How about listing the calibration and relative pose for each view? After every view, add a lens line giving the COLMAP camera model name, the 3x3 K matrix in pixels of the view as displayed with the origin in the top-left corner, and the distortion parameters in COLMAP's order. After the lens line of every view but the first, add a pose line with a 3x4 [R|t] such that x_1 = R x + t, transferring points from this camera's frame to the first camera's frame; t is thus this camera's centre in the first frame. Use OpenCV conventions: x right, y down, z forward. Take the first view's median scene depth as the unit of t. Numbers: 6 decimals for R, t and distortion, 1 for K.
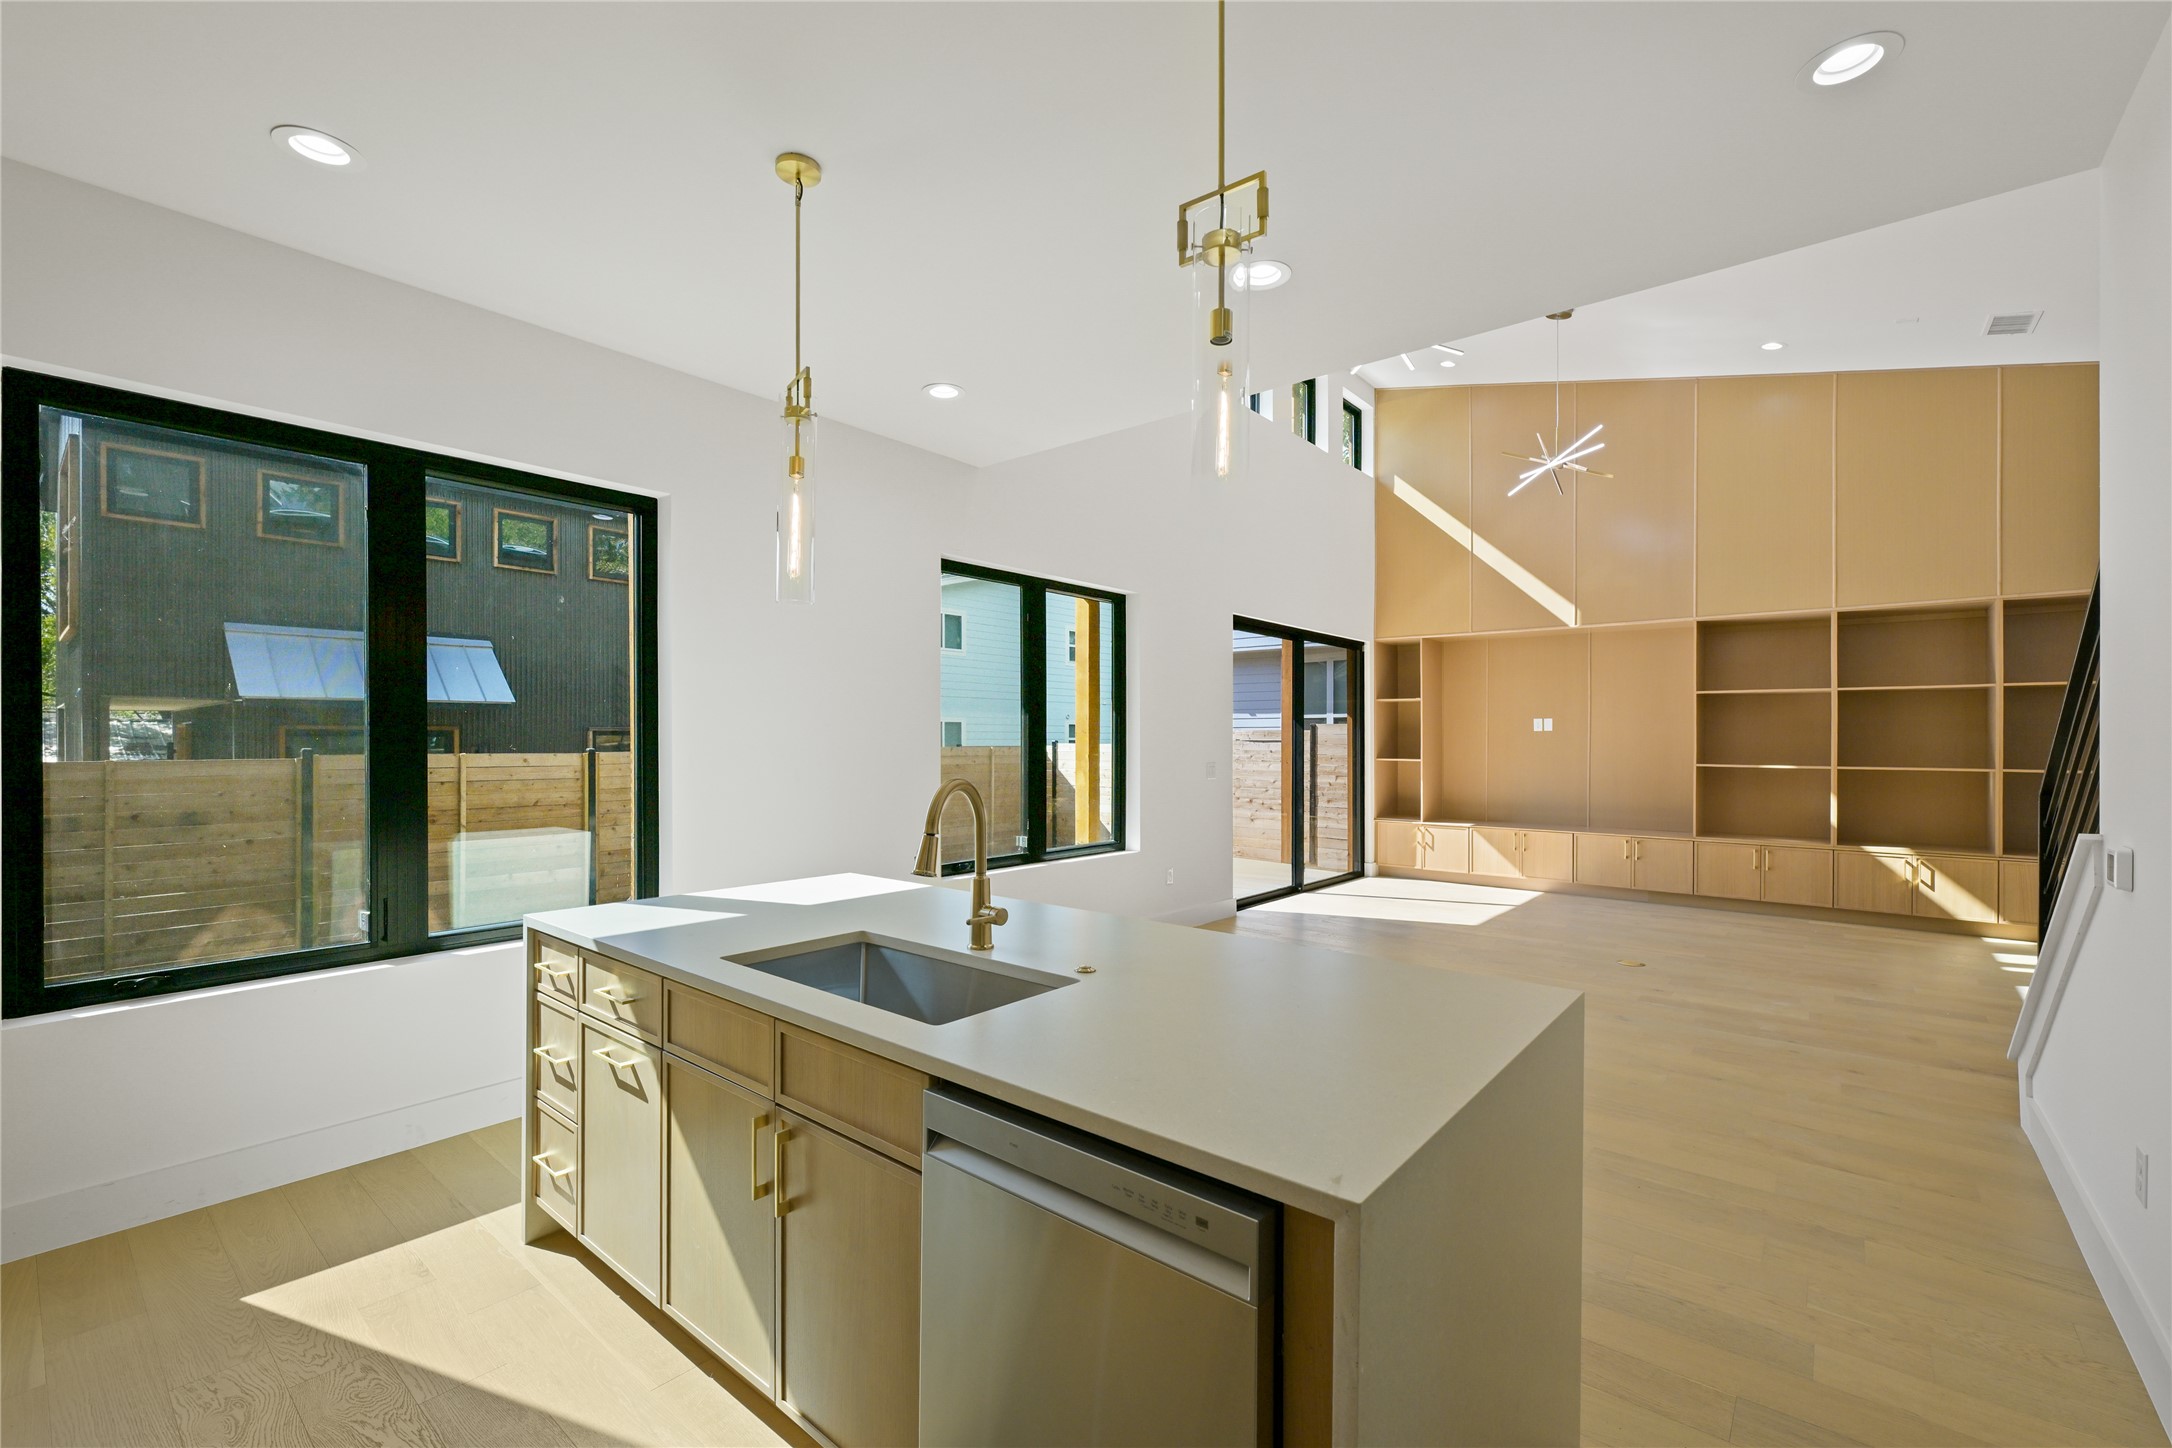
lens RADIAL K [[896.4, 0, 1089.4], [0, 896.4, 739.2], [0, 0, 1]] dist [0.000311, -0.000289]
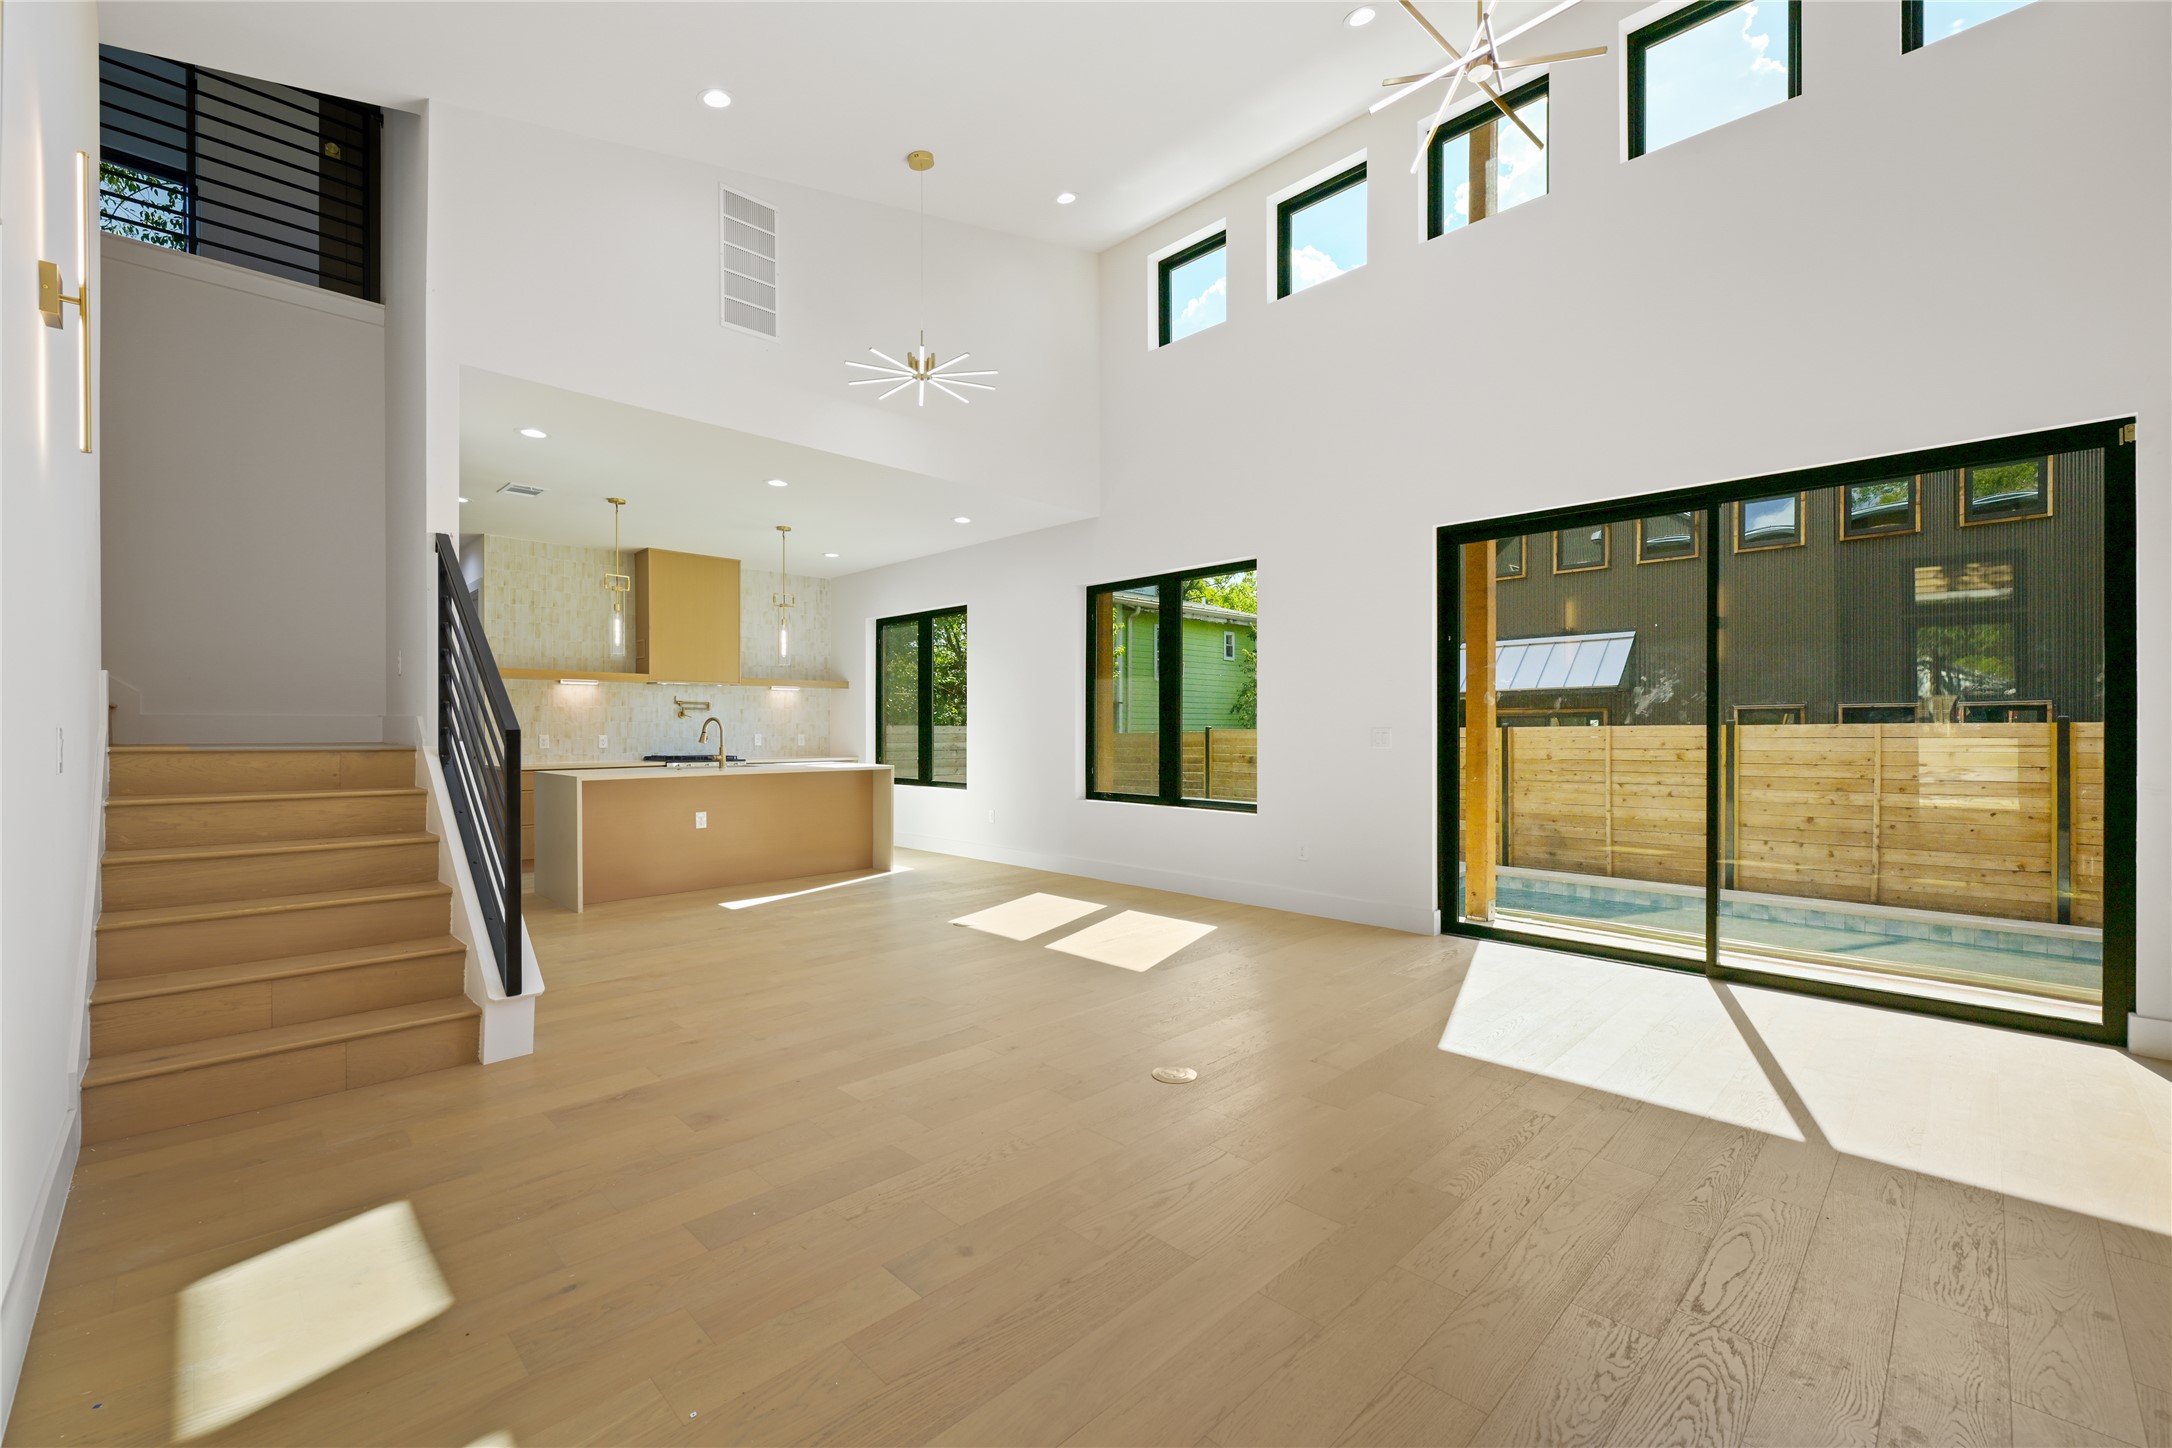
lens RADIAL K [[896.9, 0, 1088.7], [0, 896.9, 730.5], [0, 0, 1]] dist [0.000669, -0.000232]
pose [[-0.087561, -0.000635, -0.996159, 0.814282], [0.000844, 0.999999, -0.000712, 0.025581], [0.996159, -0.000903, -0.087560, 0.699165]]
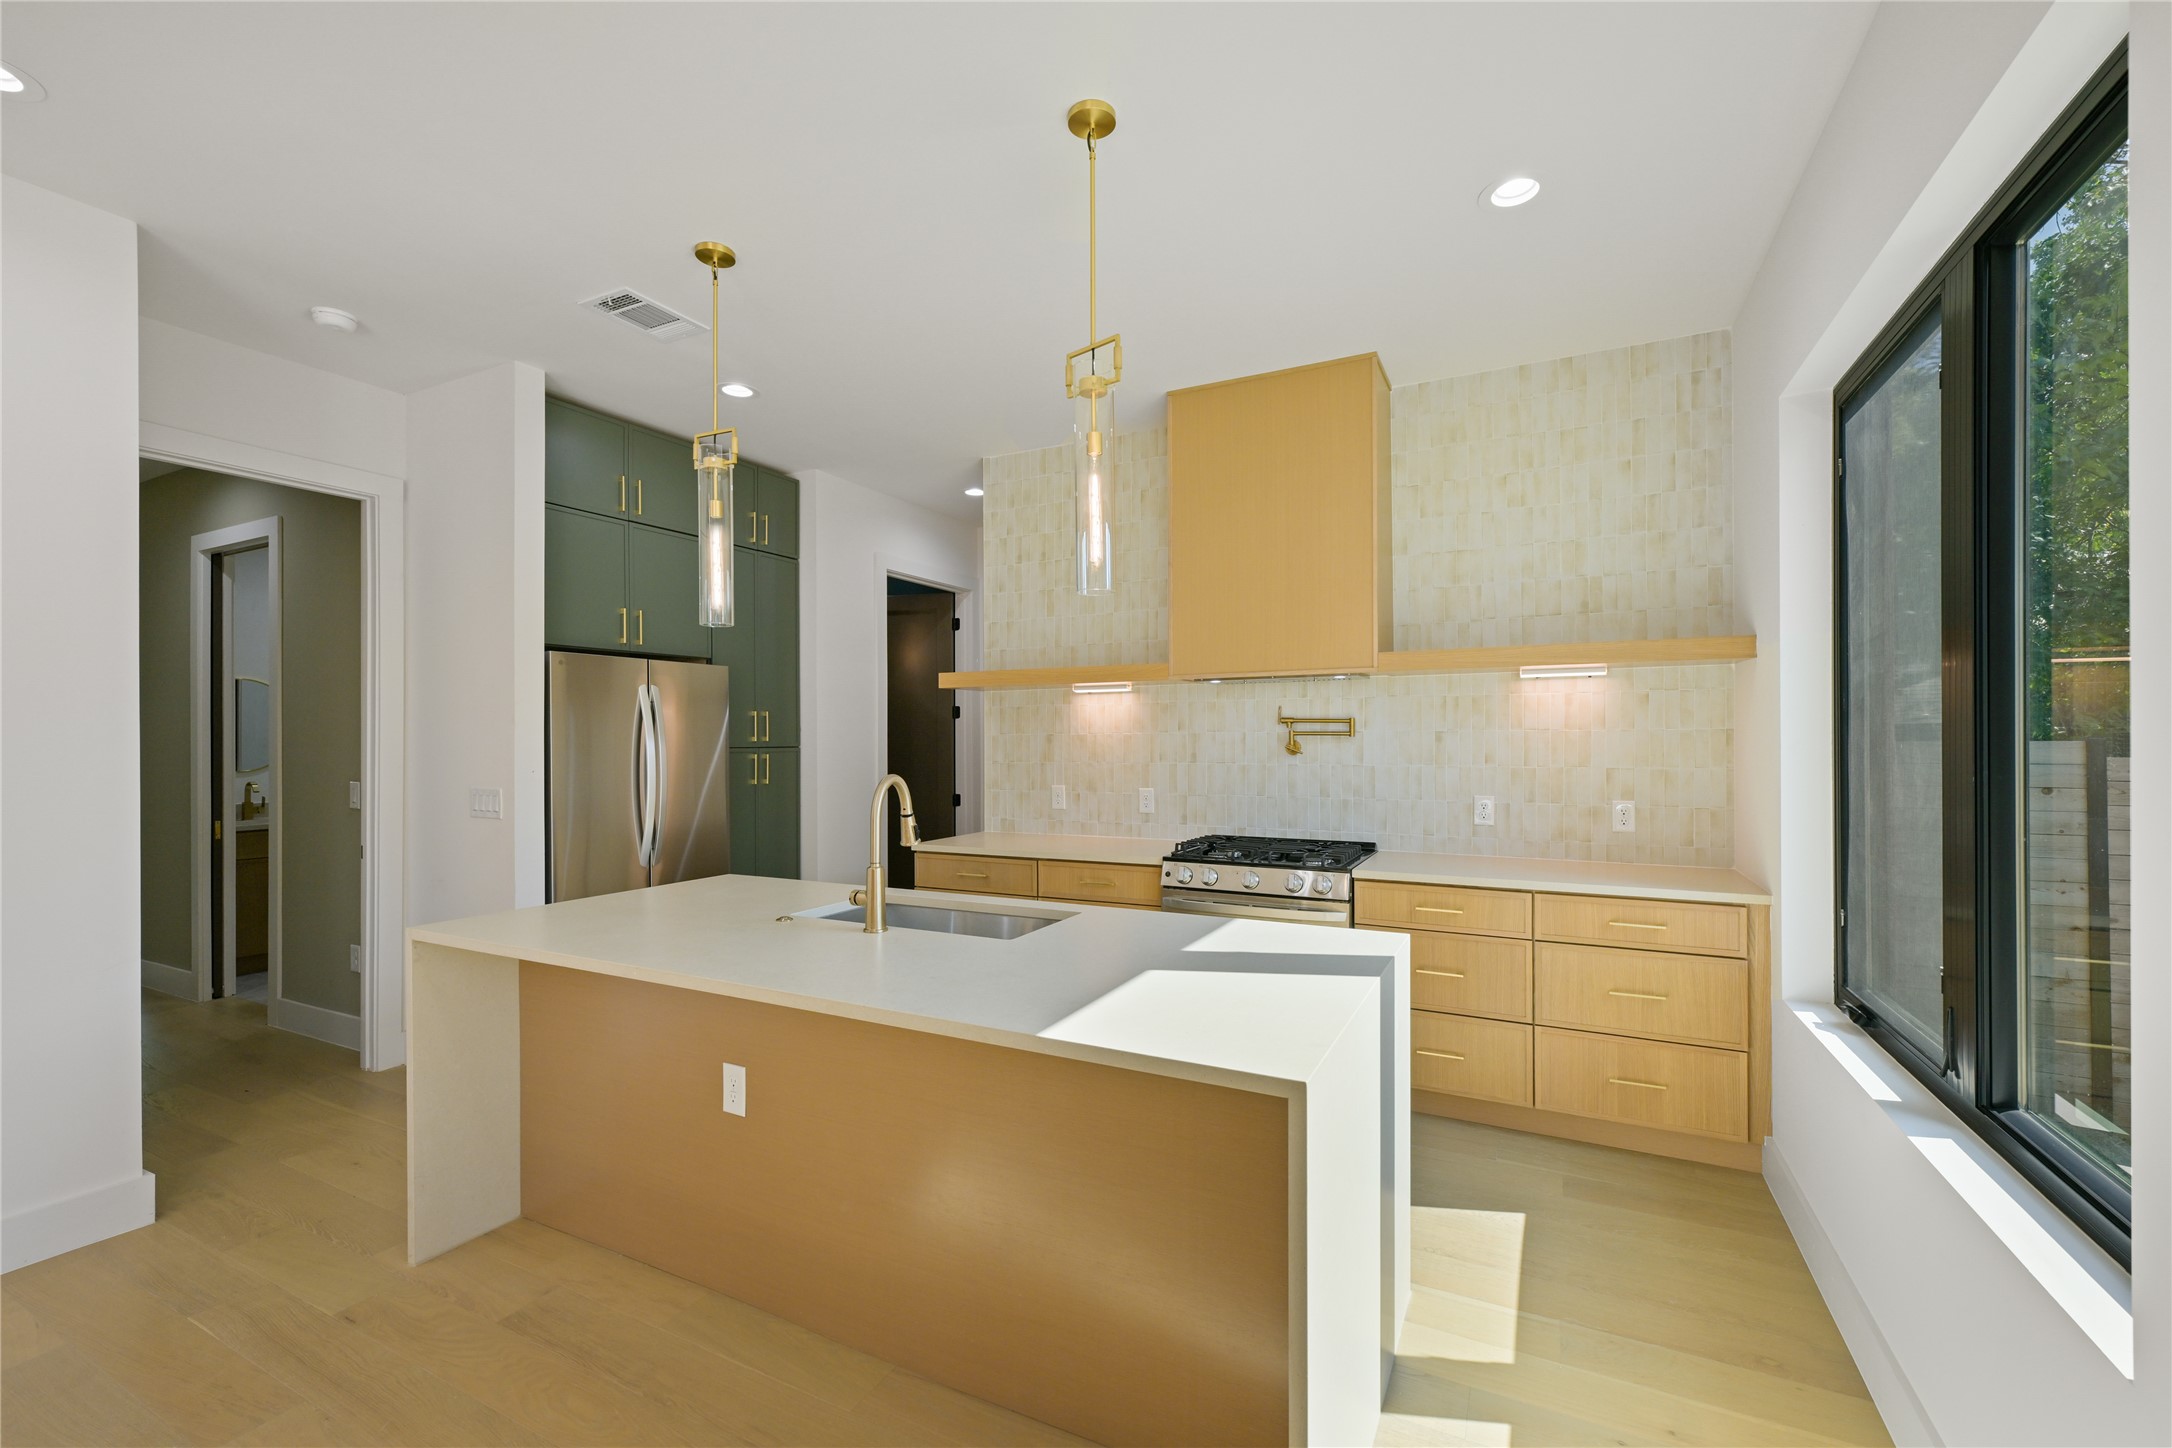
lens RADIAL K [[896.4, 0, 1089.4], [0, 896.4, 739.2], [0, 0, 1]] dist [0.000311, -0.000289]
pose [[-0.974432, 0.001978, -0.224674, -0.036164], [0.001977, 0.999998, 0.000228, -0.000289], [0.224674, -0.000222, -0.974434, 0.560619]]
